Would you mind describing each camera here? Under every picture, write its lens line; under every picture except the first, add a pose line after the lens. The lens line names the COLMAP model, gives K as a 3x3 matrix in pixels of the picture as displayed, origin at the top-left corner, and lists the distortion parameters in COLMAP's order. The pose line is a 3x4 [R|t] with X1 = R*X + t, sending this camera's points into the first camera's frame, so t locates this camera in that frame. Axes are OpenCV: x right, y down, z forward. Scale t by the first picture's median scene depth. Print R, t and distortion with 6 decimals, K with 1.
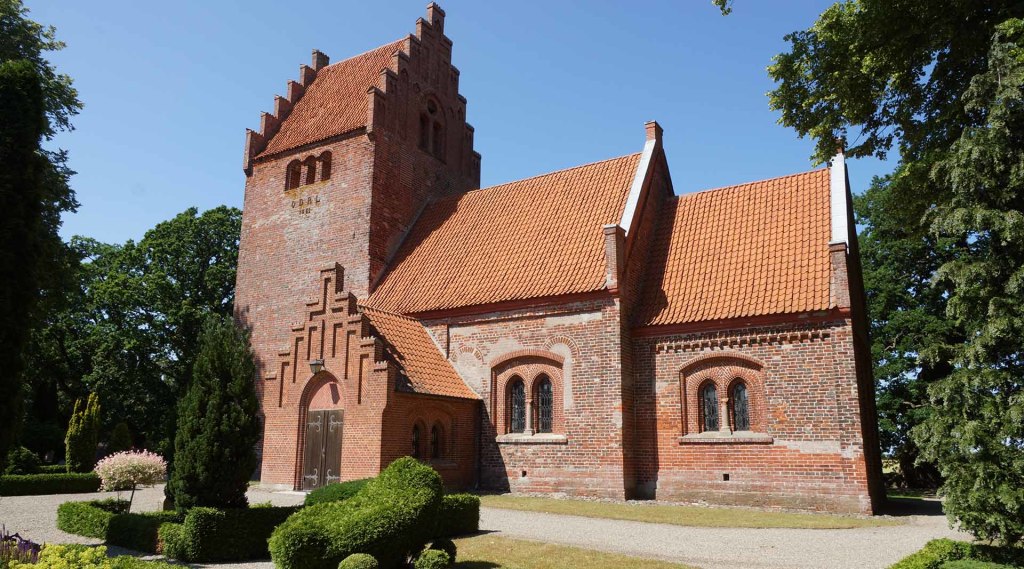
lens RADIAL K [[719.7, 0, 512.6], [0, 719.7, 282.6], [0, 0, 1]] dist [-0.000522, 0.001562]
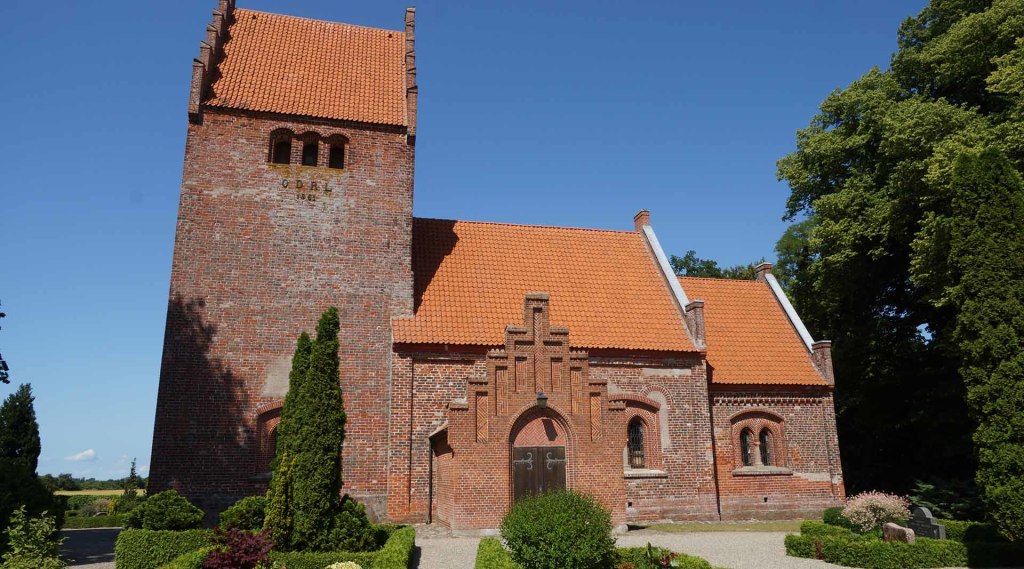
lens RADIAL K [[719.7, 0, 512.1], [0, 719.7, 286.4], [0, 0, 1]] dist [-0.000522, 0.001562]
pose [[0.687985, 0.168545, 0.705882, -0.997350], [-0.147655, 0.984822, -0.091237, 0.060164], [-0.710546, -0.041458, 0.702429, 0.363365]]
